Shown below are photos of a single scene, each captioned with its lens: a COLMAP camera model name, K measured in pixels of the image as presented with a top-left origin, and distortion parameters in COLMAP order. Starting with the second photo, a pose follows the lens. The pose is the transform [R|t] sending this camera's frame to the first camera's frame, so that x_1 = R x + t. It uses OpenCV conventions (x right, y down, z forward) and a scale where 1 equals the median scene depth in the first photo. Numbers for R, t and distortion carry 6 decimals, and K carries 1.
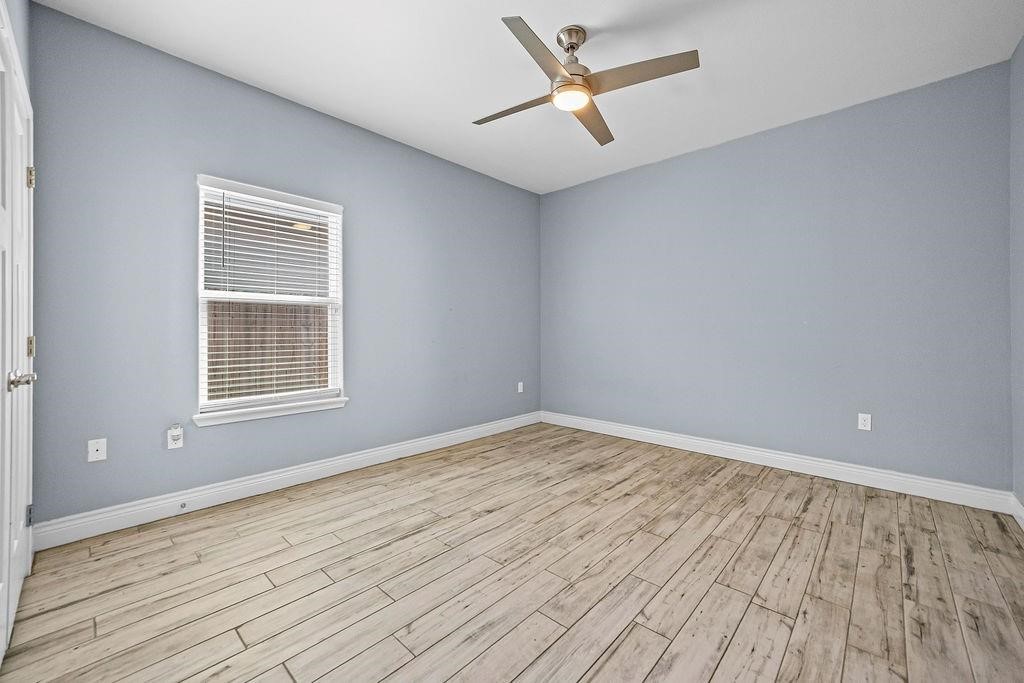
lens RADIAL K [[405.9, 0, 514.8], [0, 405.9, 331.2], [0, 0, 1]] dist [0.000012, 0.000338]
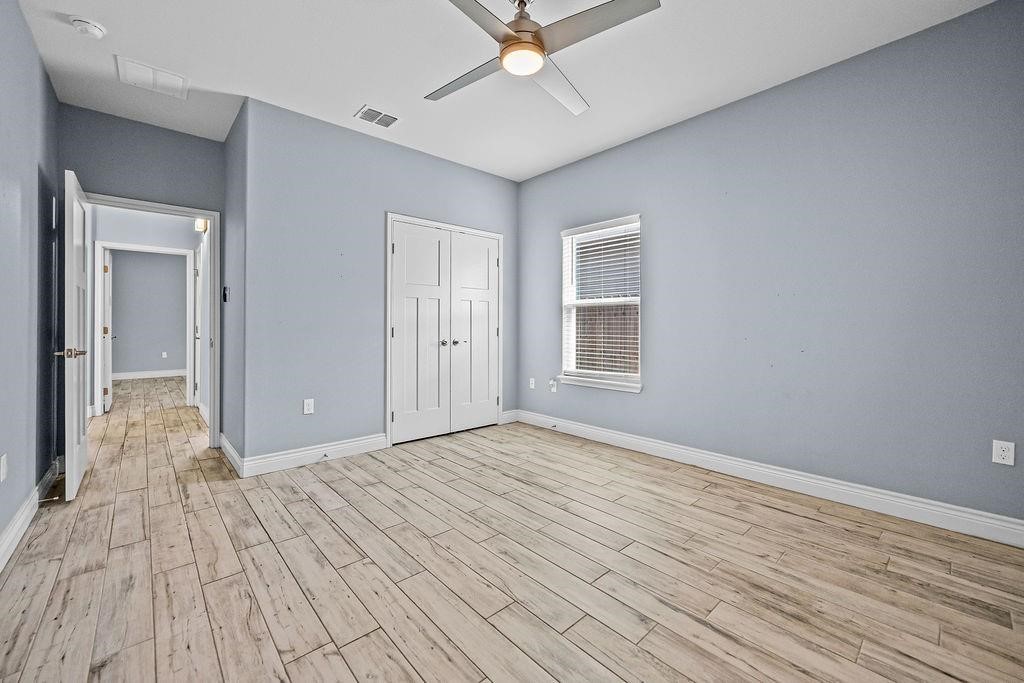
lens RADIAL K [[405.9, 0, 514.8], [0, 405.9, 331.2], [0, 0, 1]] dist [0.000012, 0.000338]
pose [[-0.080154, 0.008566, -0.996746, 0.800461], [0.002649, 0.999961, 0.008380, 0.006203], [0.996779, -0.001969, -0.080174, 0.832193]]
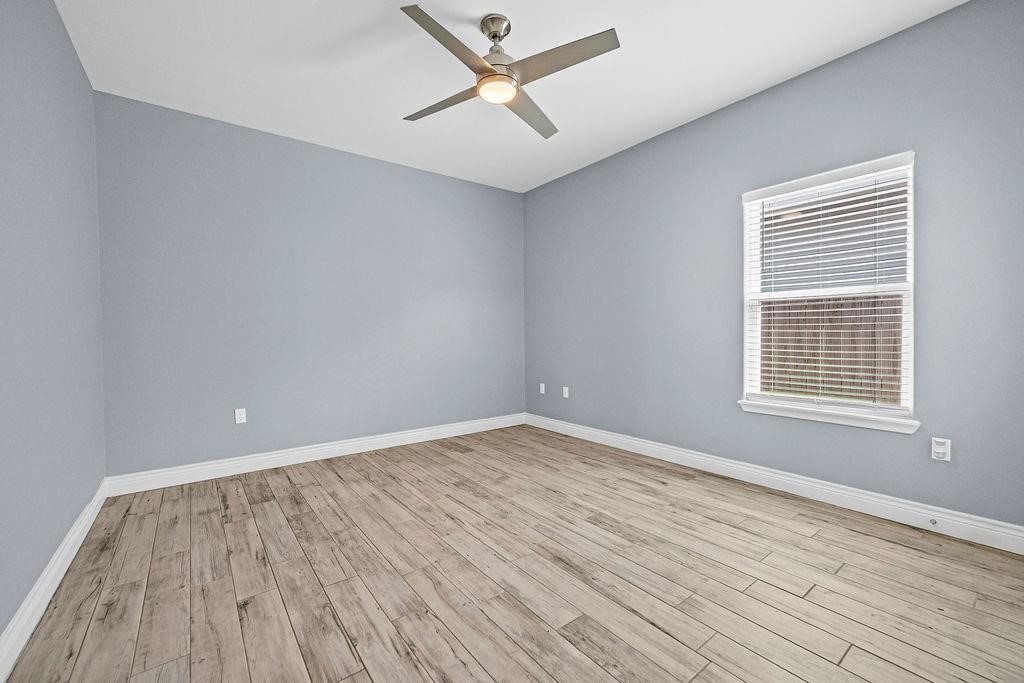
lens RADIAL K [[412.9, 0, 511.7], [0, 412.9, 330.4], [0, 0, 1]] dist [0.024253, 0.000143]
pose [[-0.159448, -0.004148, -0.987198, 0.458242], [0.014156, 0.999879, -0.006488, -0.001430], [0.987105, -0.015009, -0.159370, 0.471591]]
